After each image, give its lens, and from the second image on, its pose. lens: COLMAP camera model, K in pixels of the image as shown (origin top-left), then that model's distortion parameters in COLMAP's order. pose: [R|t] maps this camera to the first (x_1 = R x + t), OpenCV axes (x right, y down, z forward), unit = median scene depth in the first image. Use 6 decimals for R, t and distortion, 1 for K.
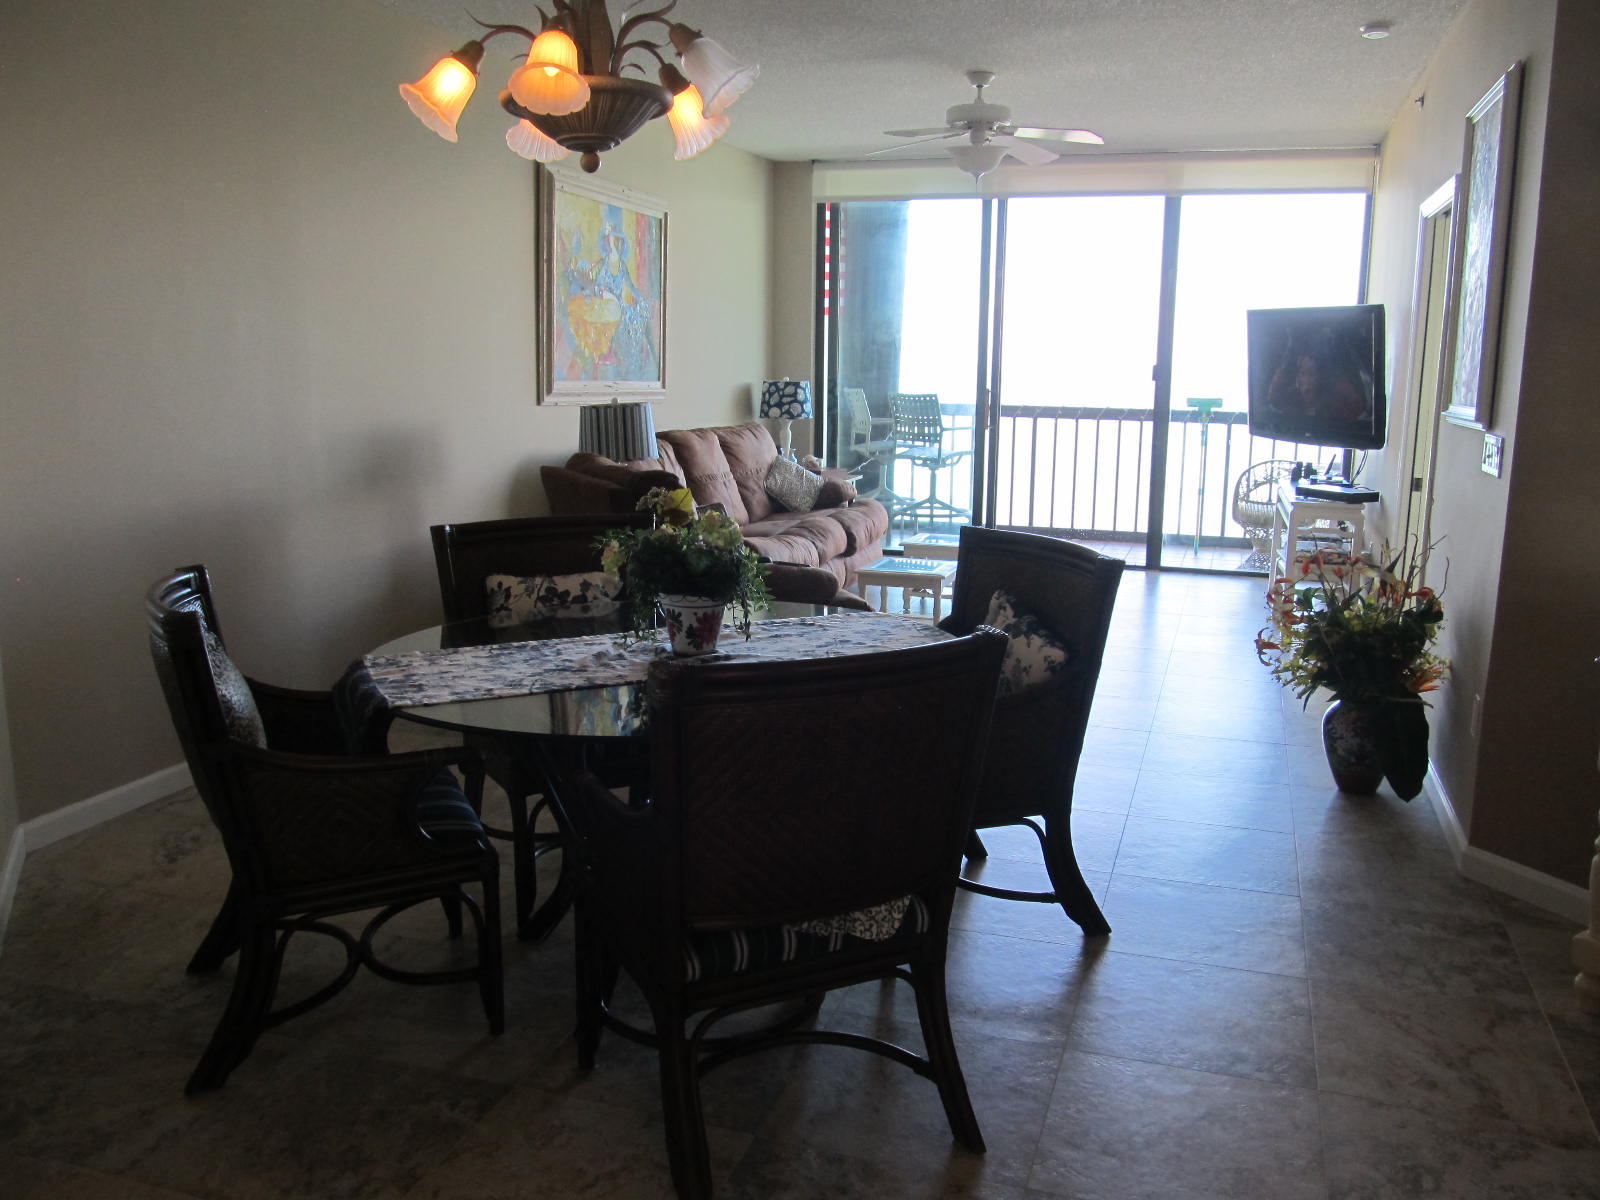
lens RADIAL K [[1315.2, 0, 800.0], [0, 1315.2, 600.0], [0, 0, 1]] dist [-0.095415, -0.001527]
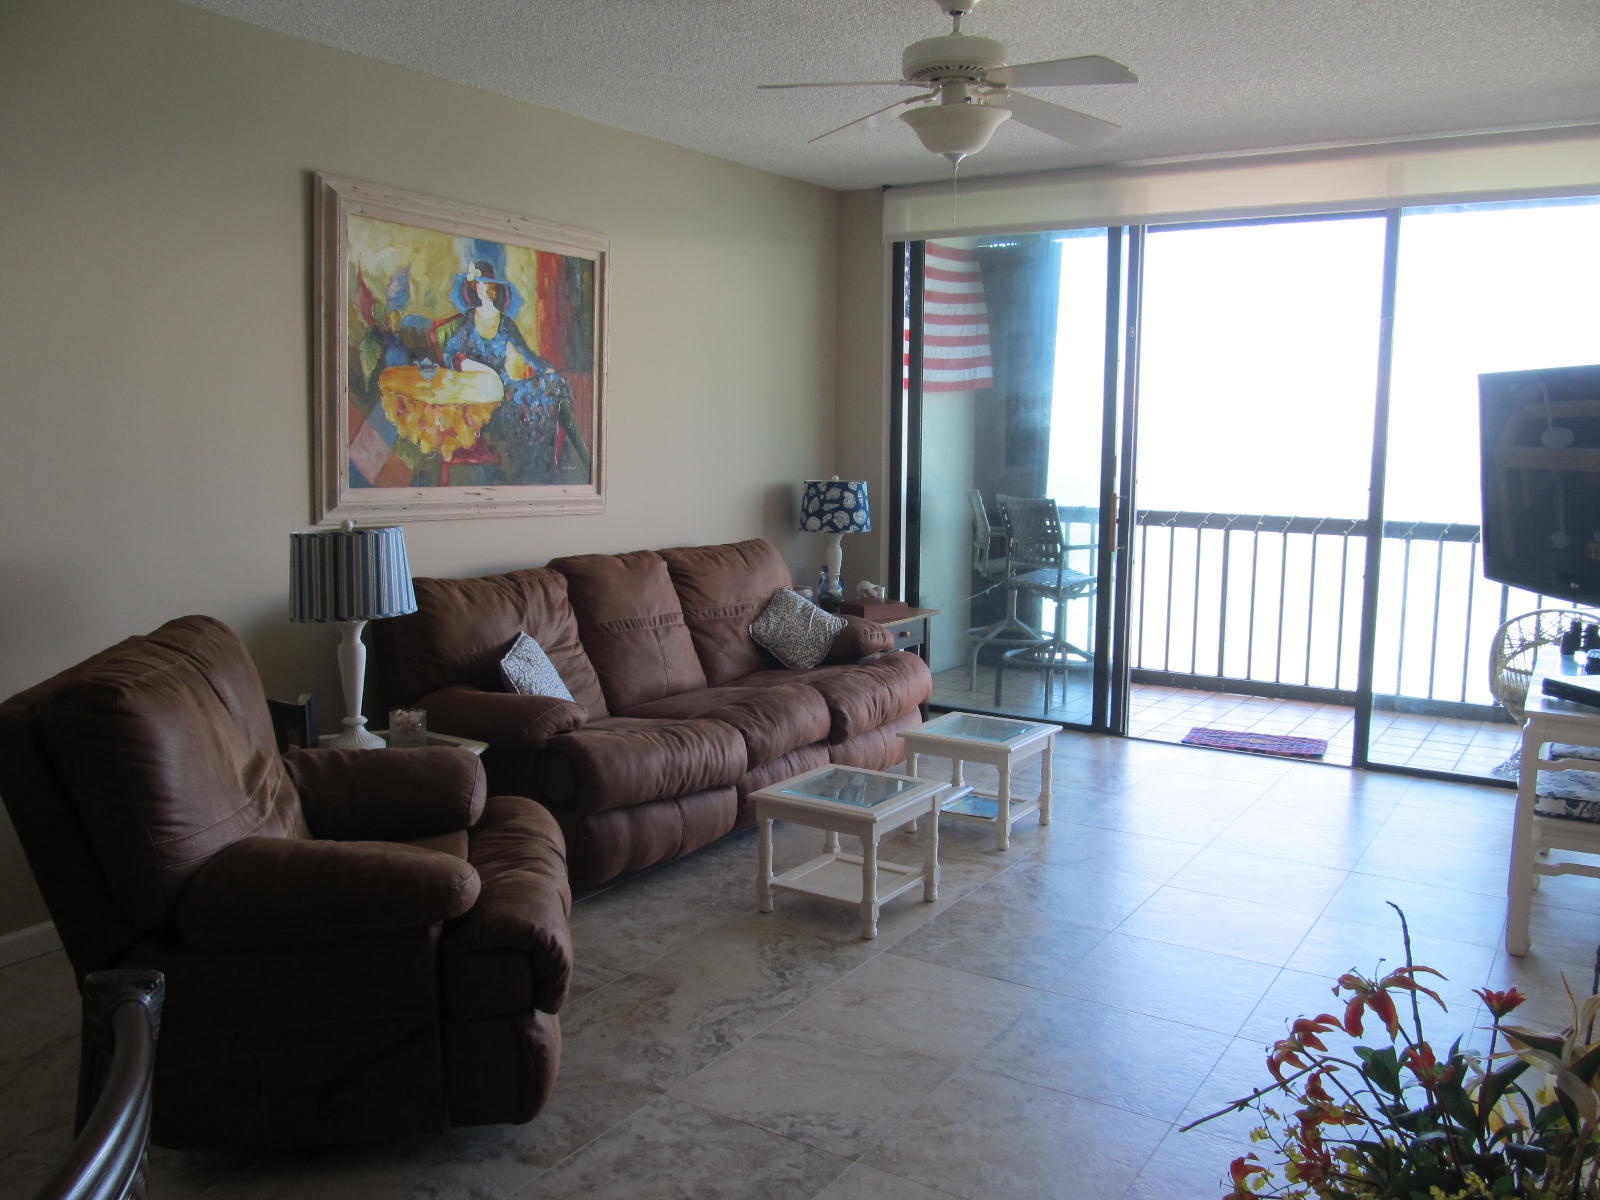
lens RADIAL K [[1335.1, 0, 800.0], [0, 1335.1, 600.0], [0, 0, 1]] dist [-0.072331, -0.001208]
pose [[0.973491, 0.015811, -0.228176, 0.164387], [-0.031190, 0.997466, -0.063951, -0.058924], [0.226587, 0.069372, 0.971517, 0.309281]]
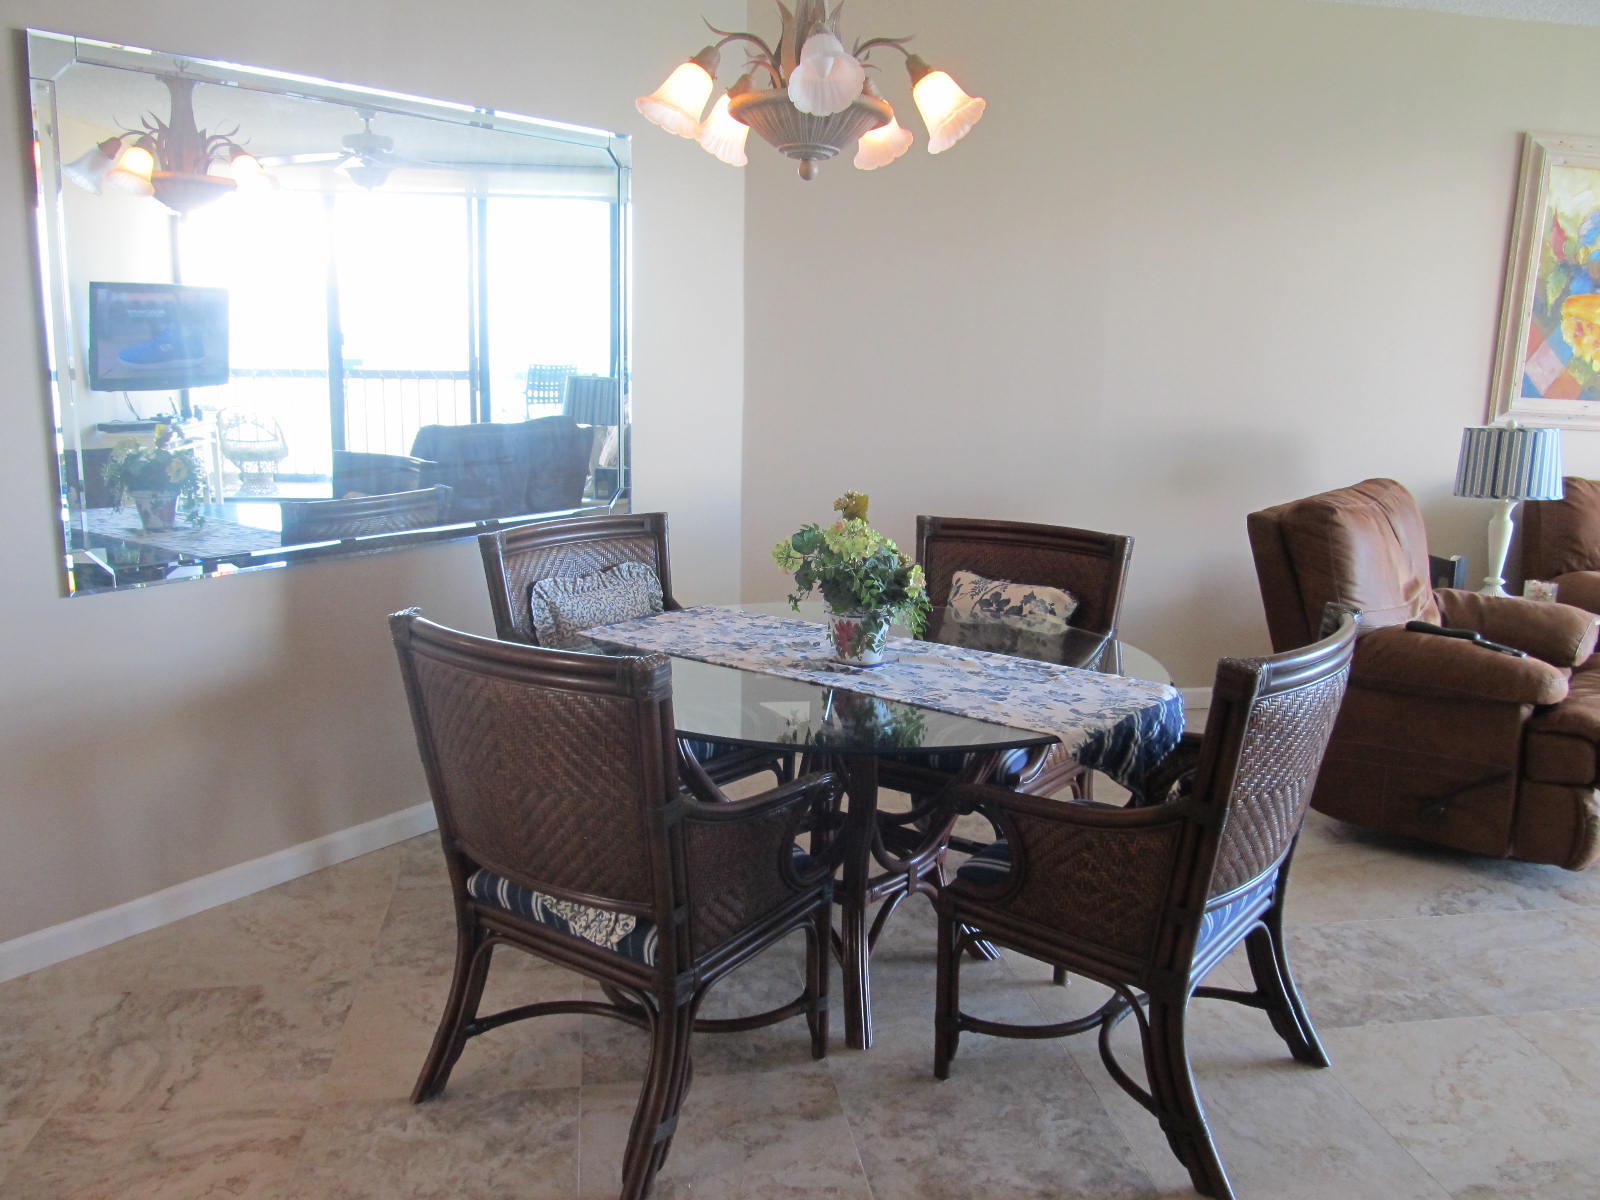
lens RADIAL K [[1327.0, 0, 800.0], [0, 1327.0, 600.0], [0, 0, 1]] dist [-0.041892, 0.000238]
pose [[0.482053, 0.161352, -0.861156, 0.262488], [-0.174380, 0.980900, 0.086175, -0.028616], [0.858613, 0.108628, 0.500983, 0.170924]]
